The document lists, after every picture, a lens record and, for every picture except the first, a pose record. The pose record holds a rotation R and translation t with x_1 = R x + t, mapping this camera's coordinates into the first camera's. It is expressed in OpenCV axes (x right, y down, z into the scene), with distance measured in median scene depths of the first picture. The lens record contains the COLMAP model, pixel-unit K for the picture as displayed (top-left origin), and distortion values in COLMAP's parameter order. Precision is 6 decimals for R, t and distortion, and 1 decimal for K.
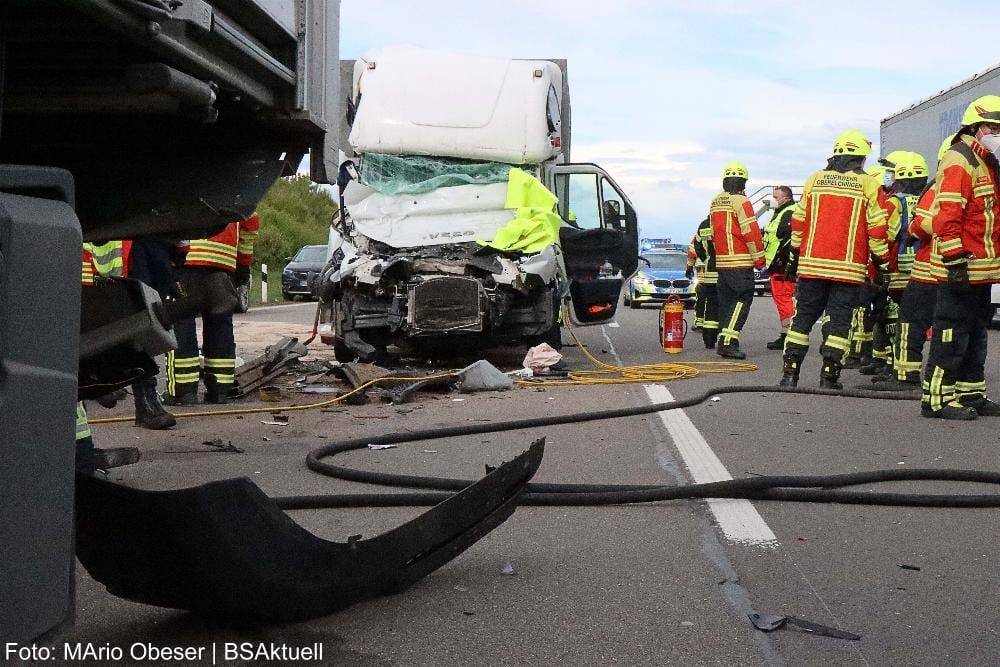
lens RADIAL K [[1301.3, 0, 500.0], [0, 1301.3, 333.5], [0, 0, 1]] dist [0.002123, -0.027729]
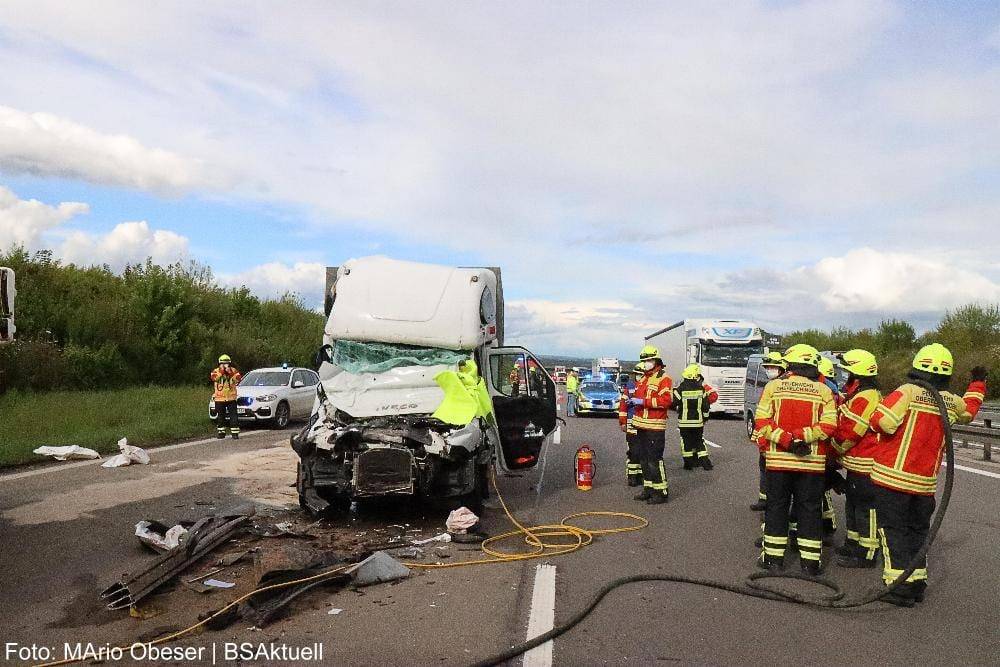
lens RADIAL K [[770.7, 0, 496.1], [0, 770.7, 330.7], [0, 0, 1]] dist [-0.025048, 0.047631]
pose [[0.999868, 0.008292, -0.013976, 0.063364], [-0.009854, 0.993234, -0.115712, -0.062371], [0.012922, 0.115835, 0.993184, 0.254284]]
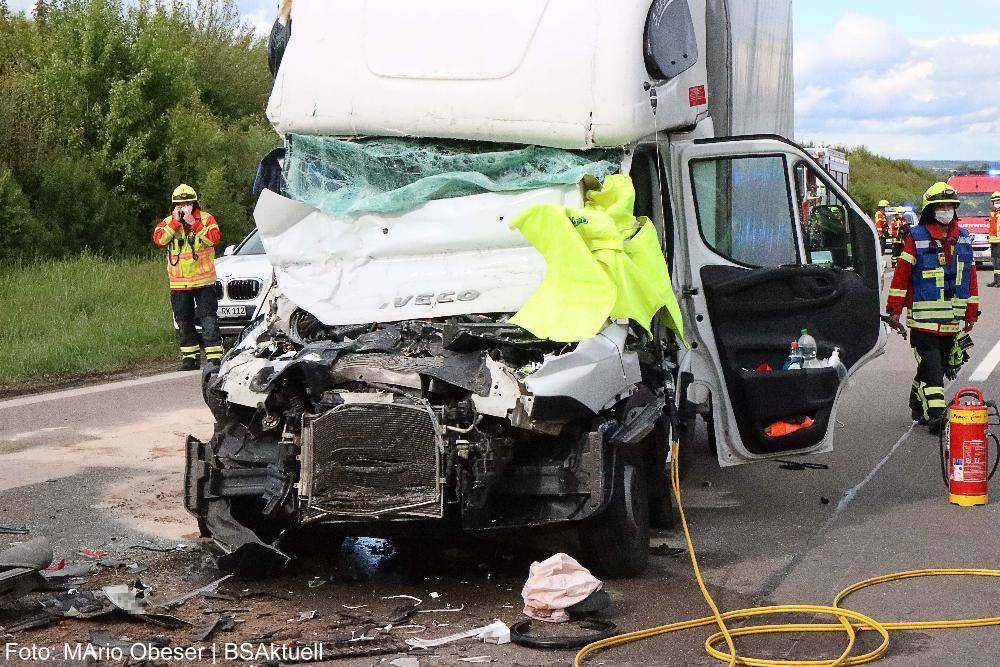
lens RADIAL K [[1799.0, 0, 461.8], [0, 1799.0, 334.0], [0, 0, 1]] dist [-0.025360, -0.008537]
pose [[0.967421, -0.001832, -0.253166, 0.141208], [0.003370, 0.999978, 0.005640, -0.064712], [0.253151, -0.006310, 0.967406, 0.333917]]
